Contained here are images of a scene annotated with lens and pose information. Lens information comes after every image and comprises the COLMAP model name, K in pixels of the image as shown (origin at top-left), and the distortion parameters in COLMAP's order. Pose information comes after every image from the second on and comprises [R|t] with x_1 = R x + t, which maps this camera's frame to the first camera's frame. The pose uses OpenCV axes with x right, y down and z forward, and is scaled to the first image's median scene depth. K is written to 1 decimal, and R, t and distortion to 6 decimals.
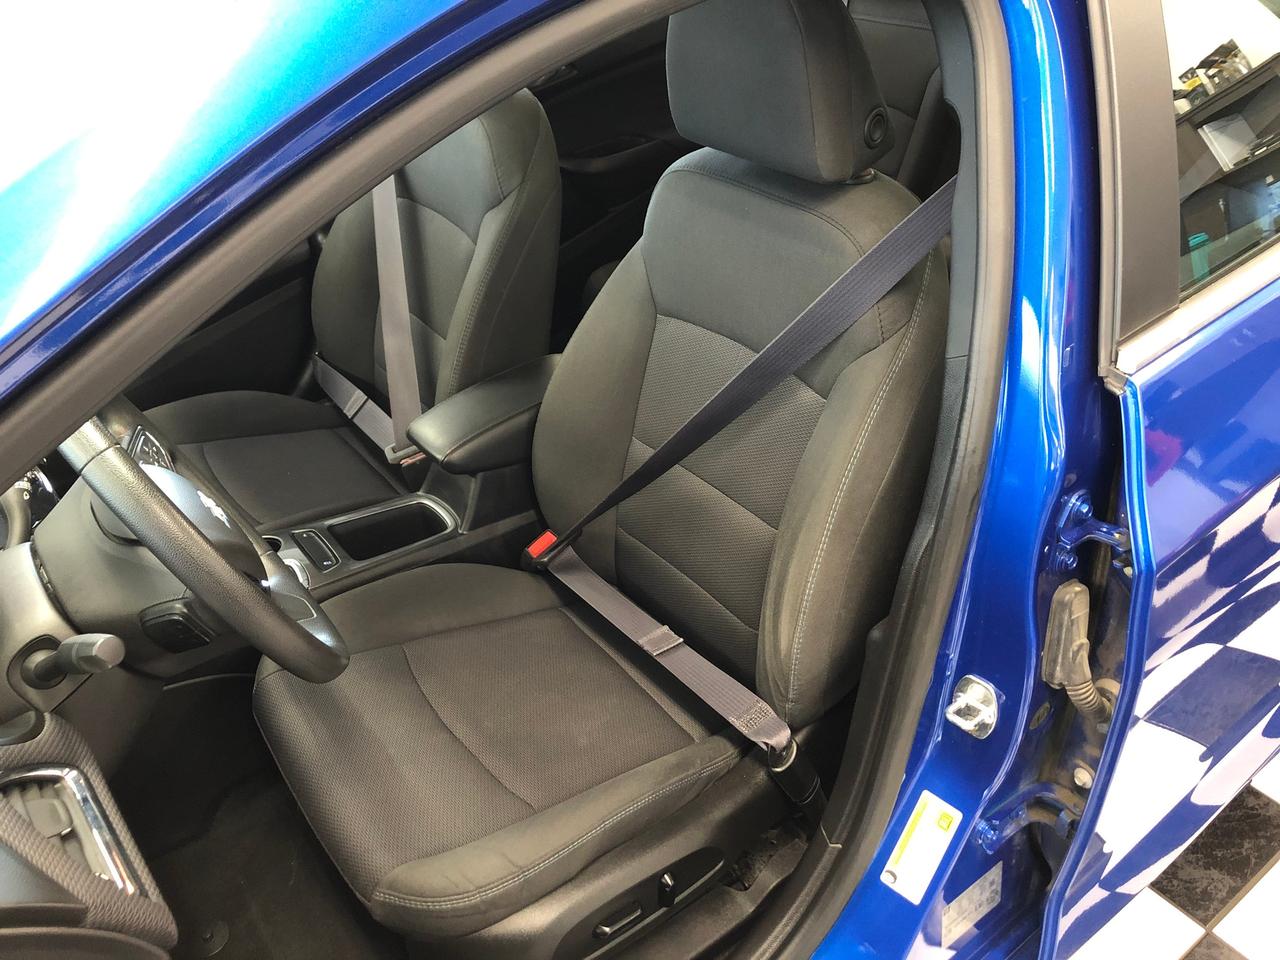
lens RADIAL K [[1069.6, 0, 650.5], [0, 1069.6, 476.5], [0, 0, 1]] dist [0.035918, -0.020494]
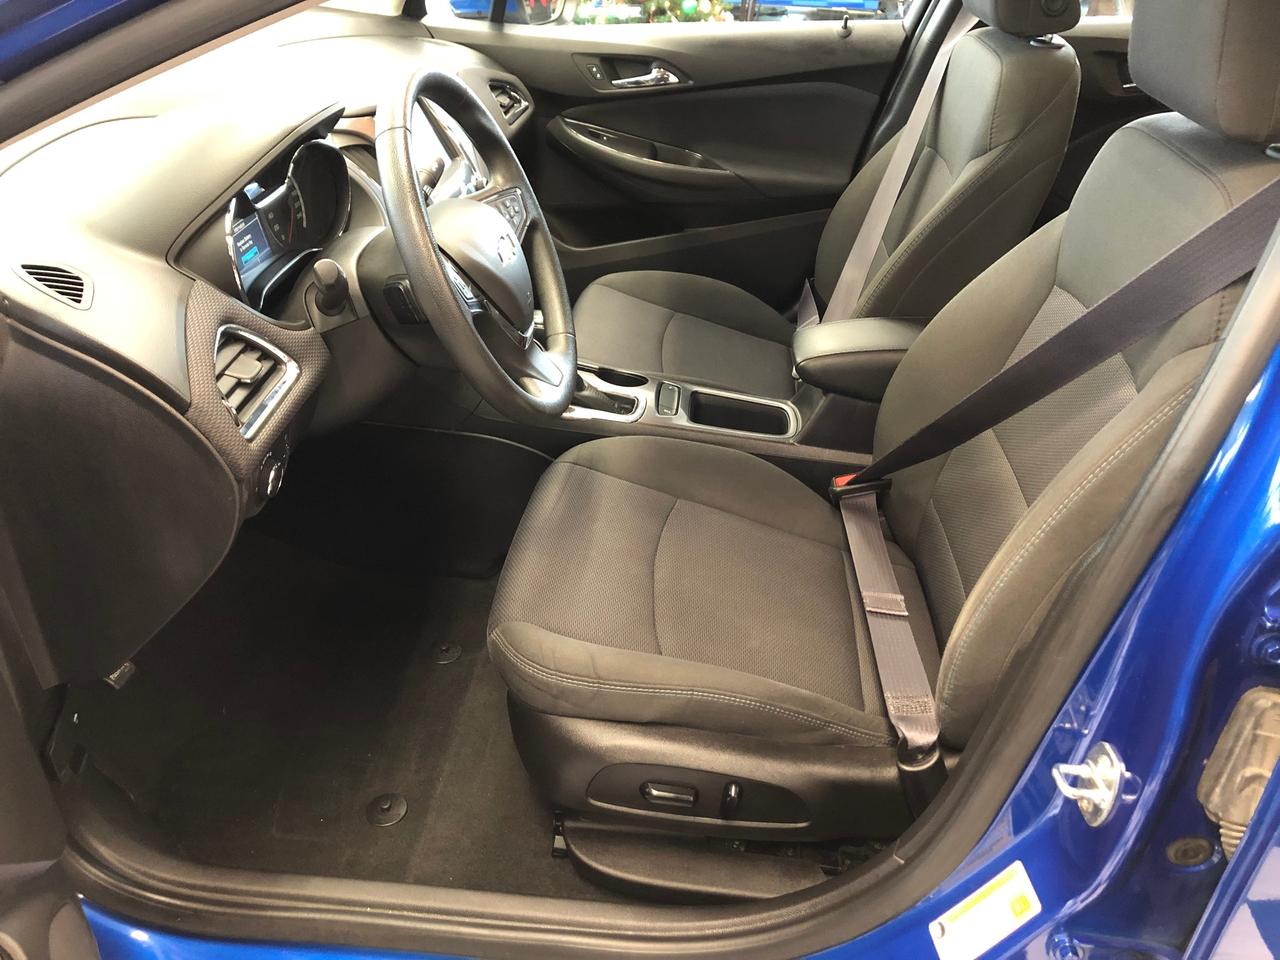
lens RADIAL K [[1069.6, 0, 650.4], [0, 1069.6, 481.0], [0, 0, 1]] dist [0.035918, -0.020494]
pose [[0.746239, 0.394505, -0.536184, 0.376152], [-0.421006, 0.903619, 0.078911, 0.084393], [0.515637, 0.166850, 0.840404, 0.117141]]
